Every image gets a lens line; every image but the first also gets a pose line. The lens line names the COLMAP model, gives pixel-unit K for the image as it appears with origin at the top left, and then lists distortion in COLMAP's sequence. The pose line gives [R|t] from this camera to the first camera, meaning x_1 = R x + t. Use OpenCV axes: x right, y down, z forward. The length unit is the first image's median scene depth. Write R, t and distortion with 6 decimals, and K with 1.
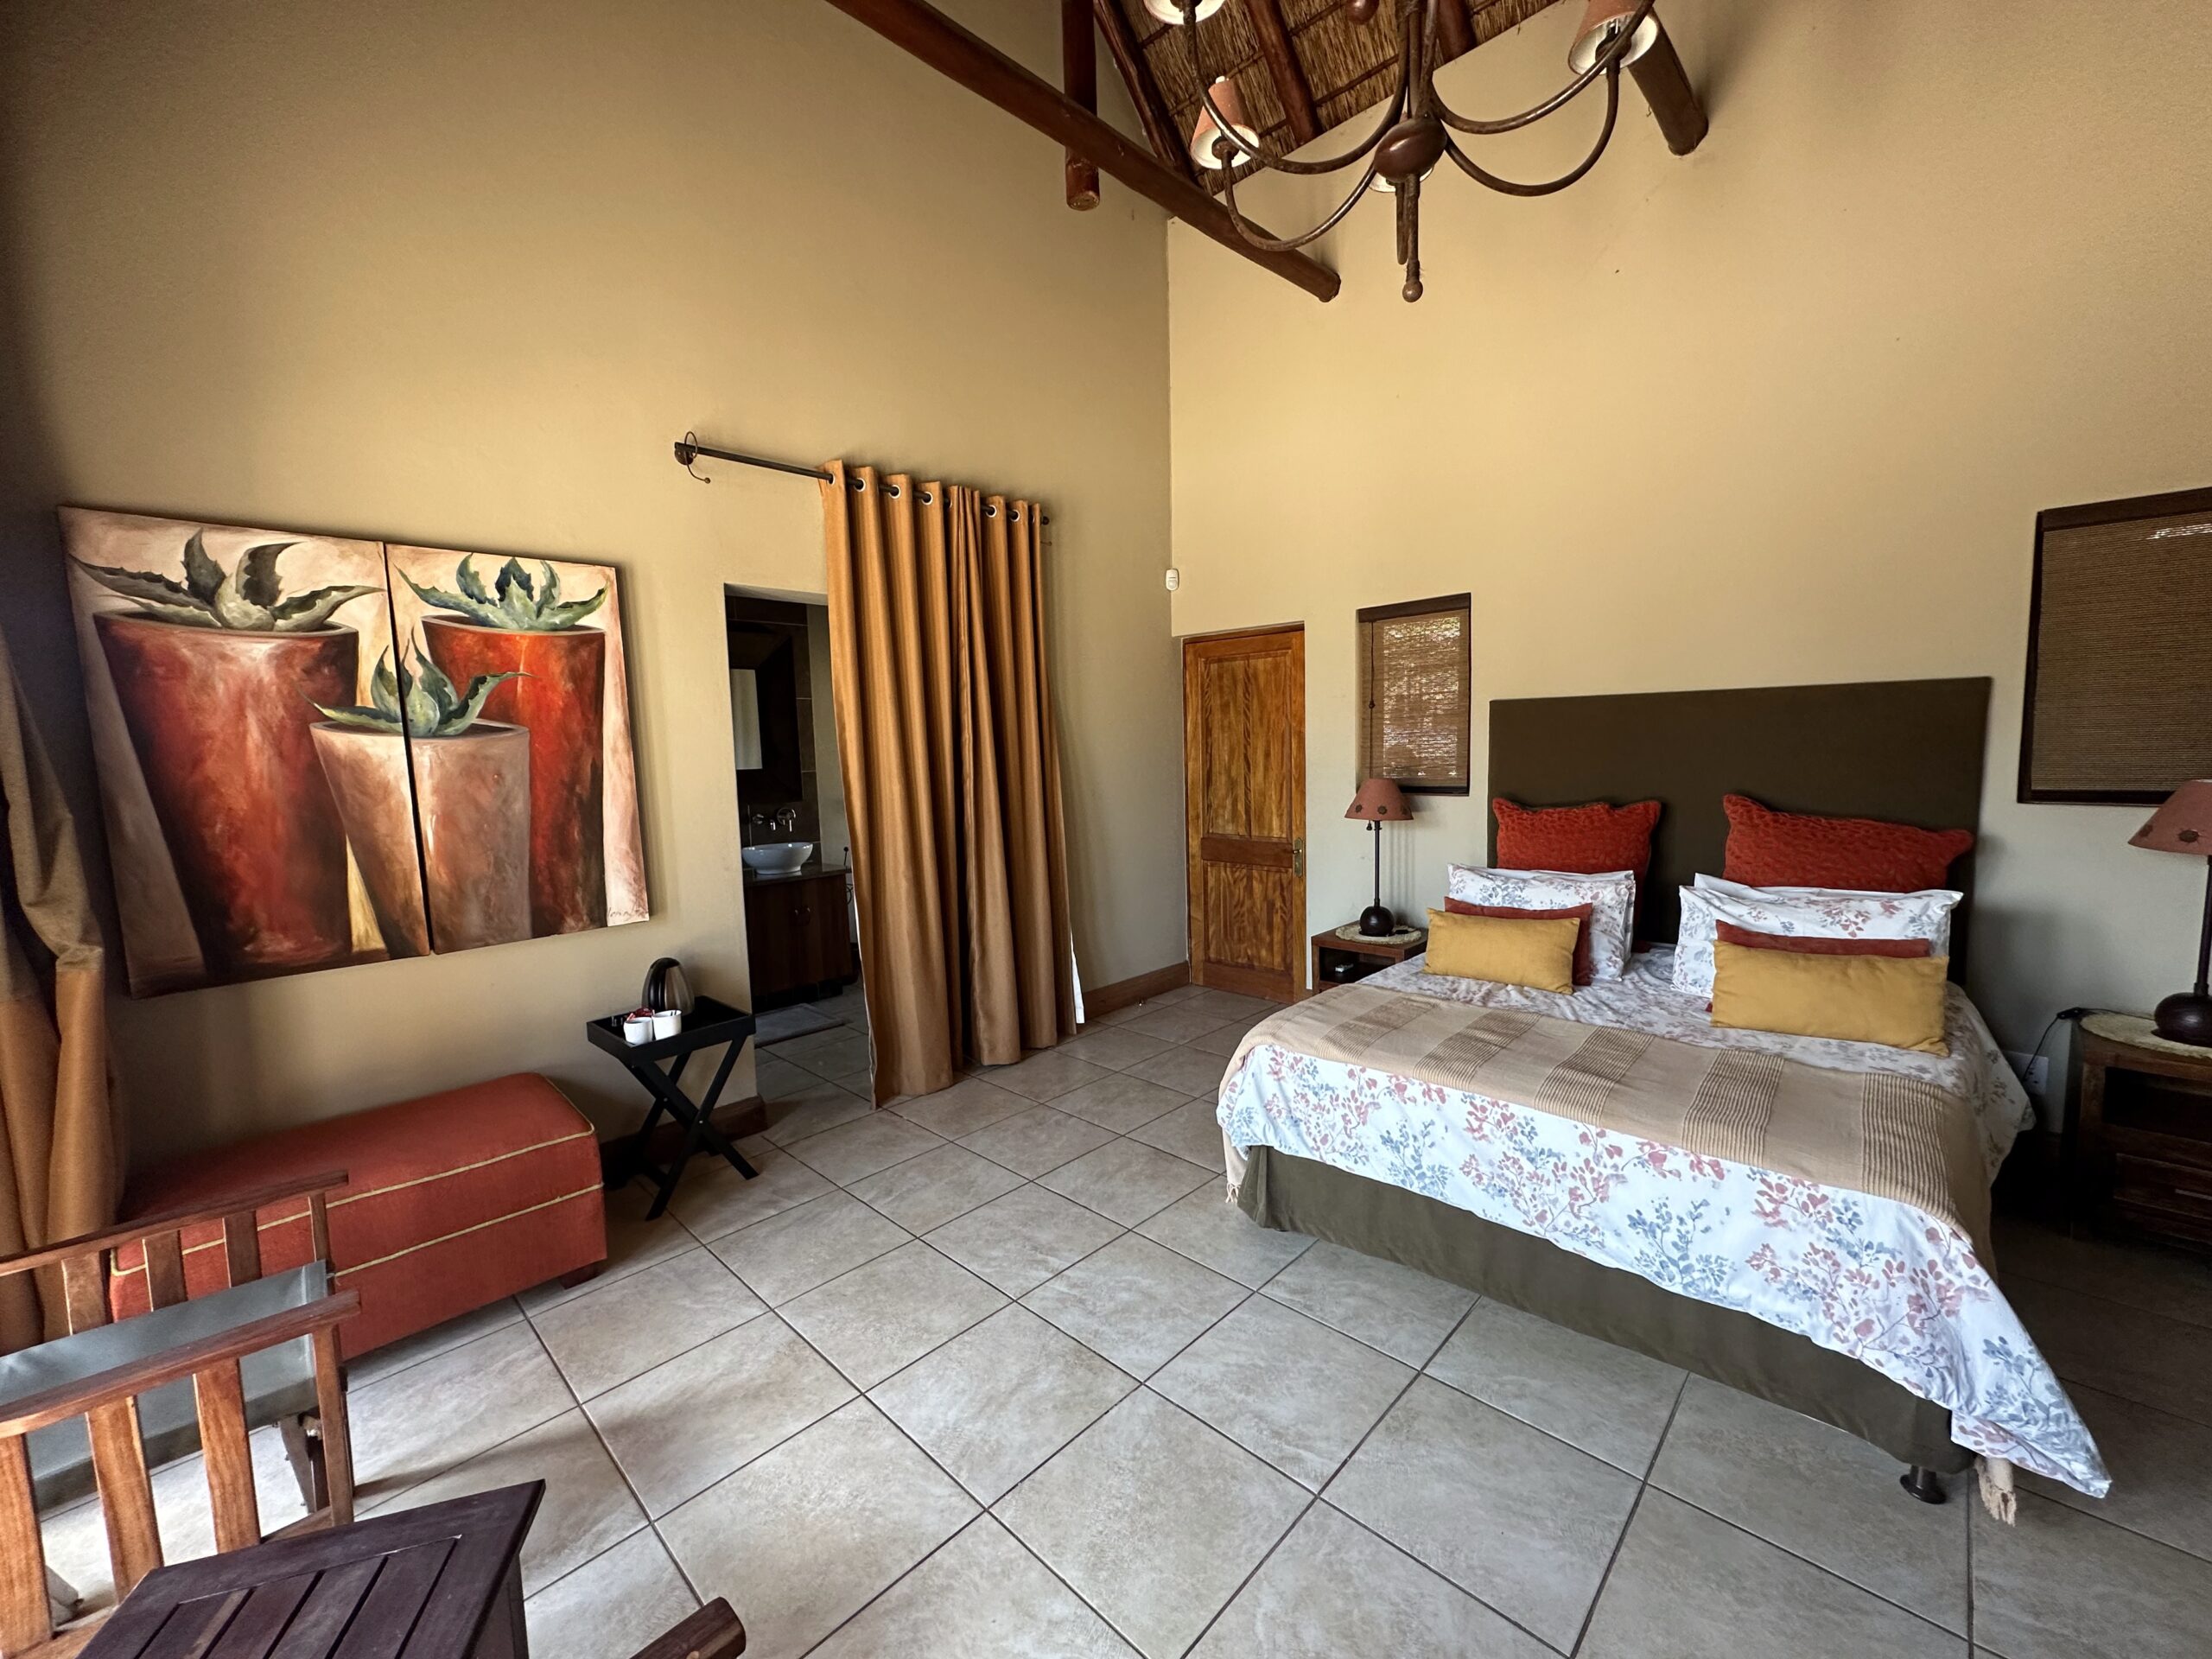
lens RADIAL K [[880.1, 0, 1106.0], [0, 880.1, 829.5], [0, 0, 1]] dist [-0.001282, 0.000251]
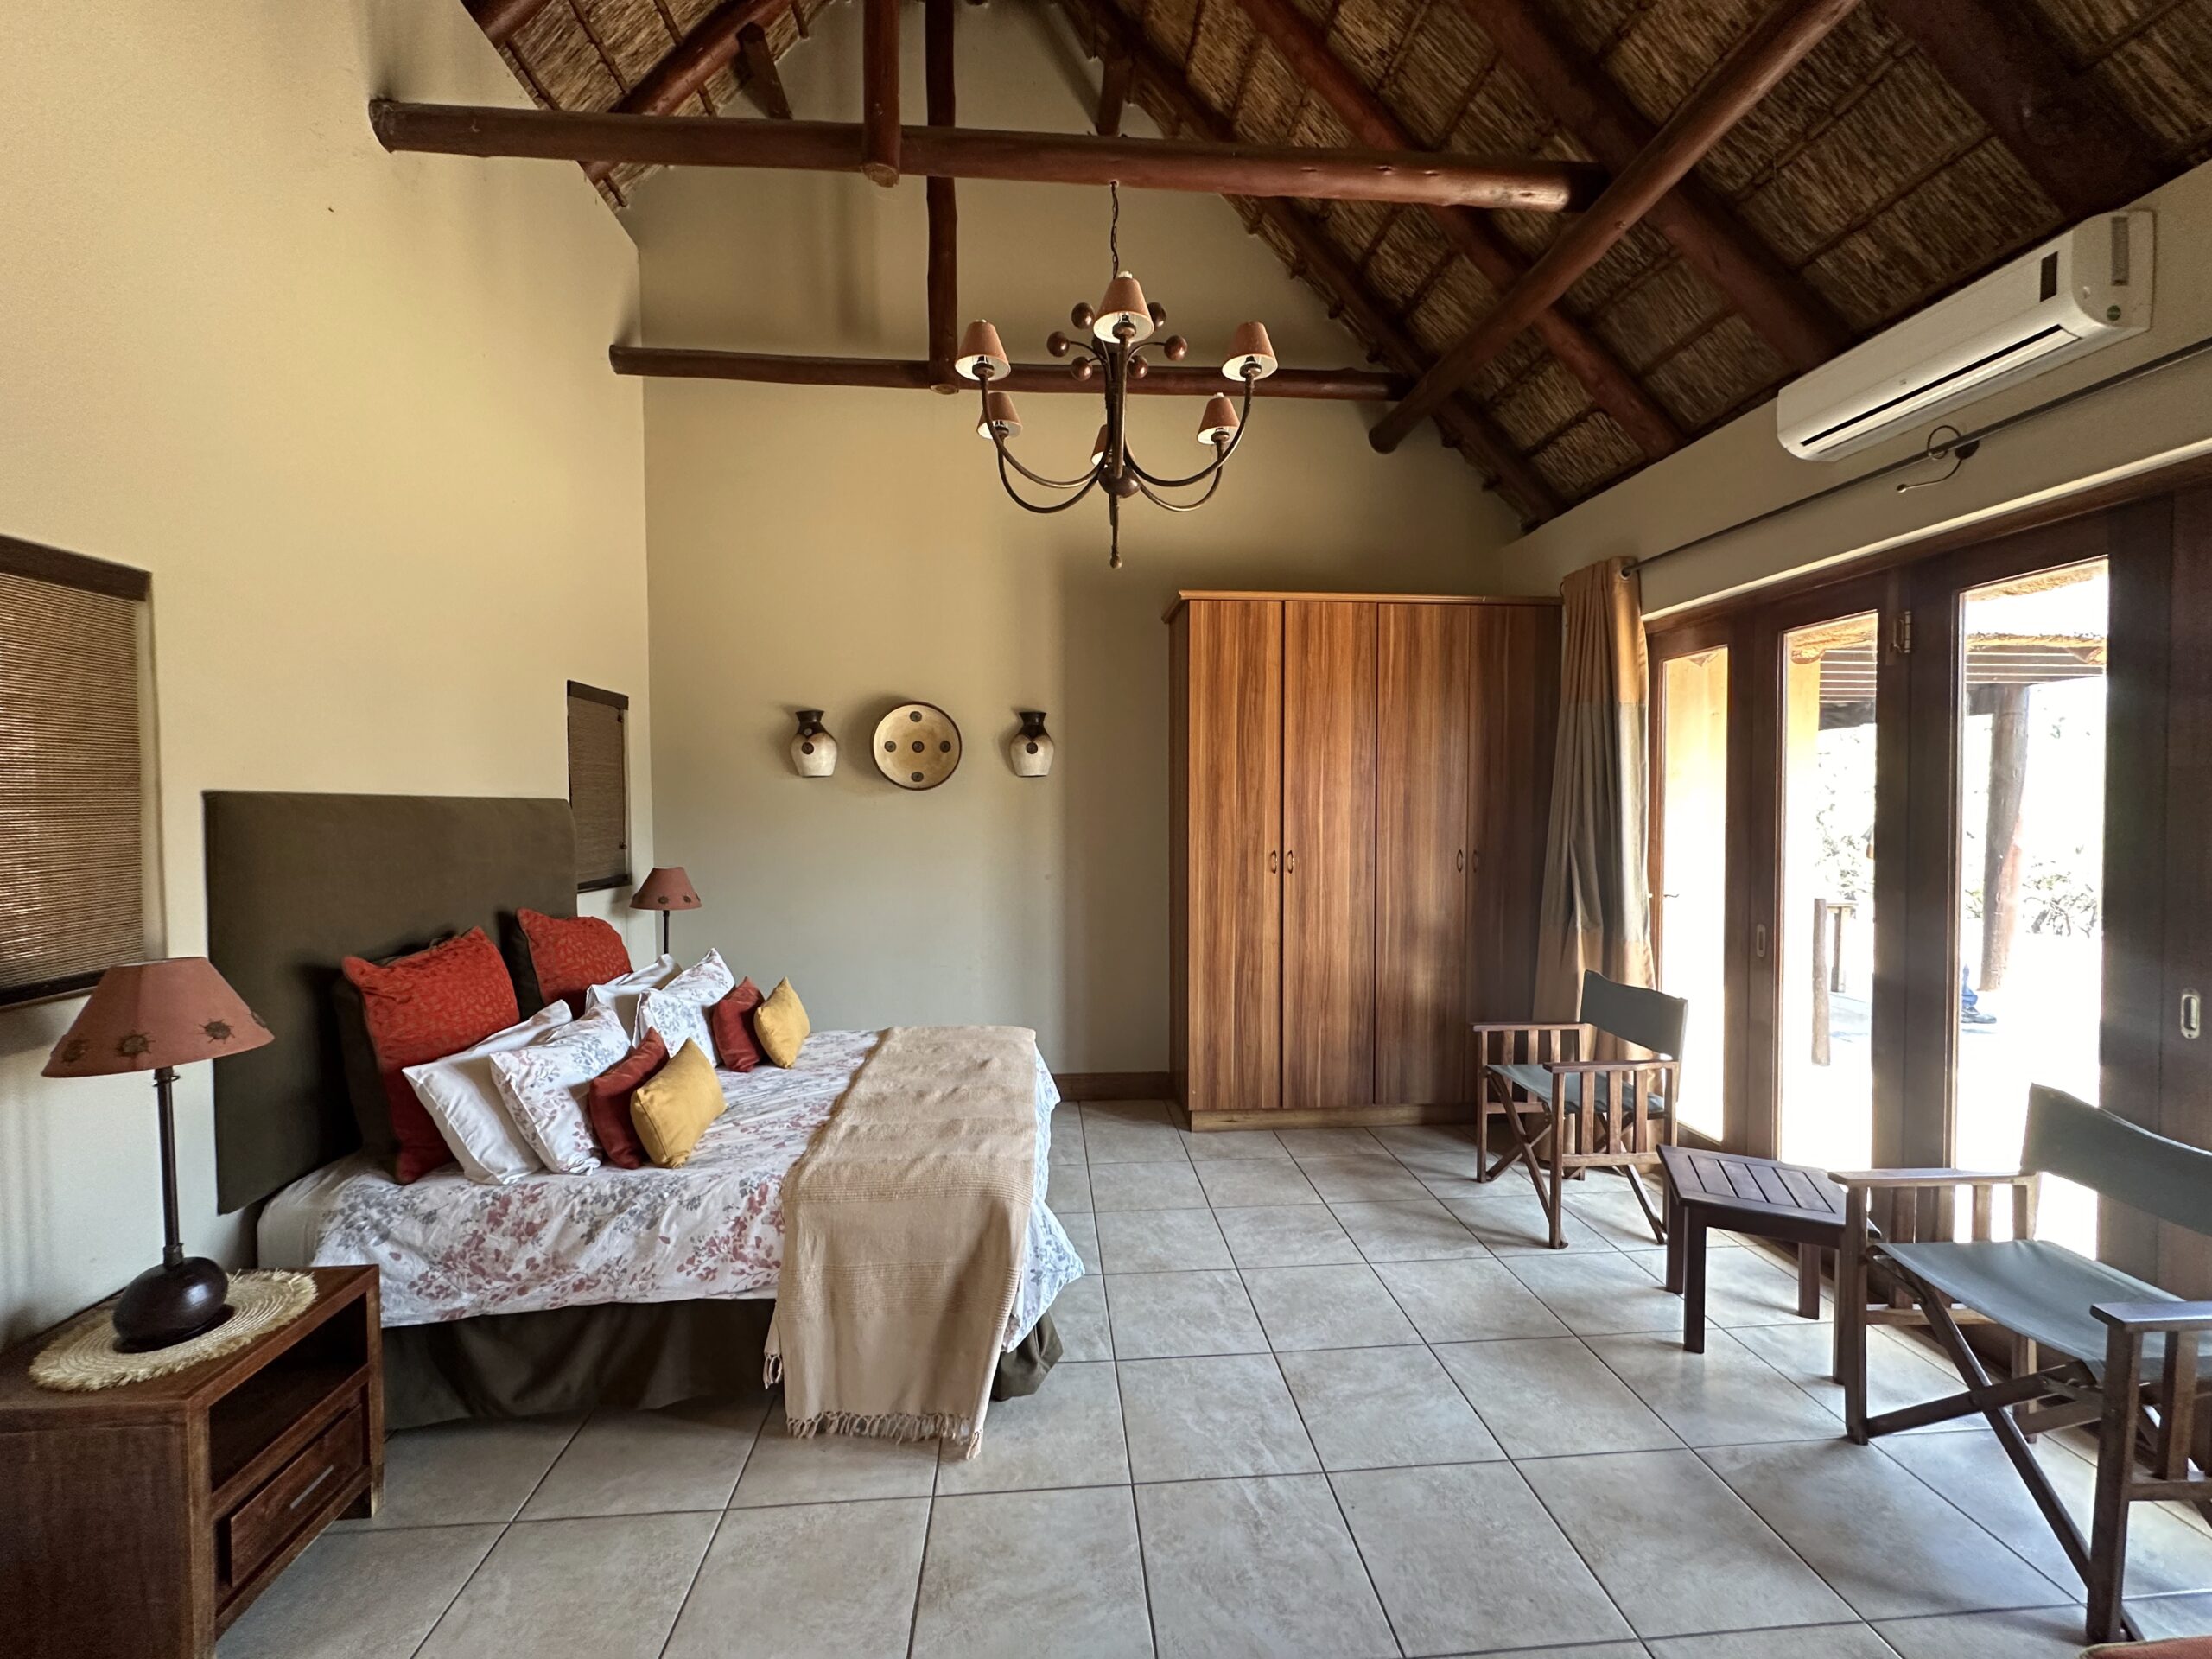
lens RADIAL K [[880.1, 0, 1106.0], [0, 880.1, 829.5], [0, 0, 1]] dist [-0.001282, 0.000251]
pose [[-0.751760, 0.015952, 0.659243, -0.524121], [0.088260, 0.993147, 0.076615, -0.190870], [-0.653503, 0.115781, -0.748016, 1.708575]]
